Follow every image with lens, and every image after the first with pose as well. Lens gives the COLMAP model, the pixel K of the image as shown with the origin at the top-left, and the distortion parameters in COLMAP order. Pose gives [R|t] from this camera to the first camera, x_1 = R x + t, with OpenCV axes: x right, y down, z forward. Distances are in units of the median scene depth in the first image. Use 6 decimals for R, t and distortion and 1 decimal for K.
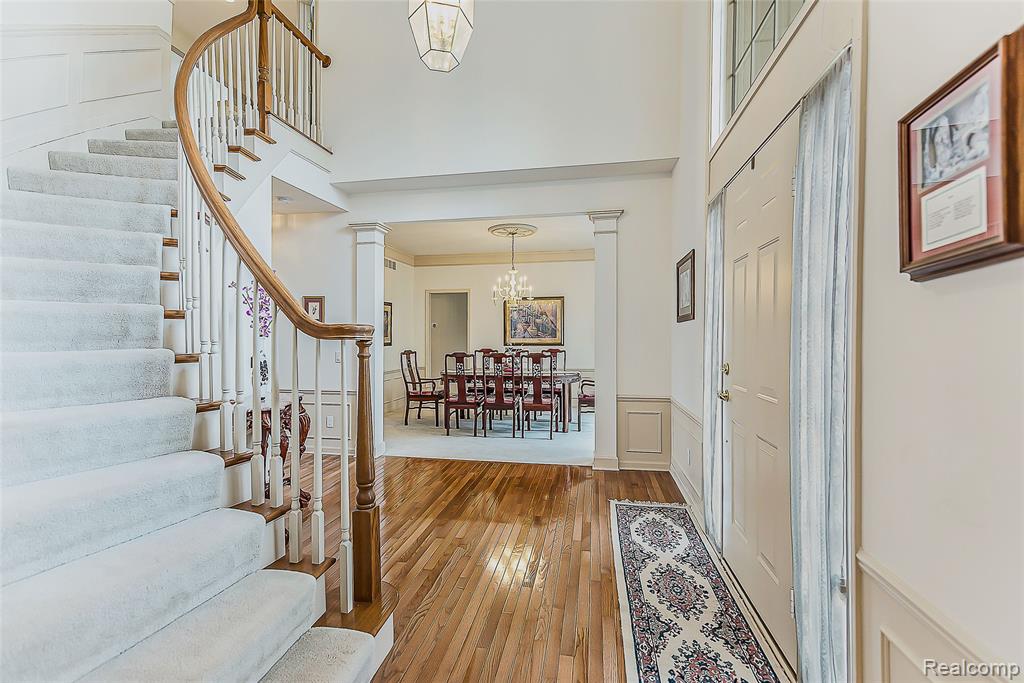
lens RADIAL K [[461.0, 0, 512.0], [0, 461.0, 341.5], [0, 0, 1]] dist [-0.000475, -0.000161]
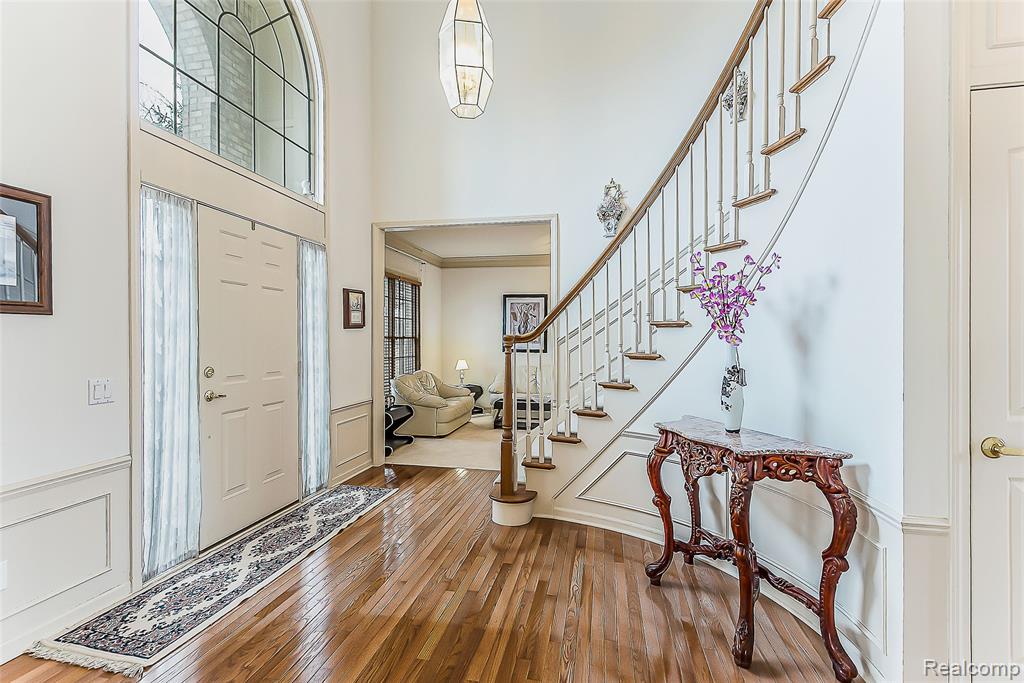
lens RADIAL K [[461.0, 0, 512.0], [0, 461.0, 341.5], [0, 0, 1]] dist [-0.000475, -0.000161]
pose [[-0.999942, 0.003279, 0.010223, -0.251100], [0.003360, 0.999964, 0.007846, -0.016249], [-0.010197, 0.007880, -0.999917, 1.939965]]
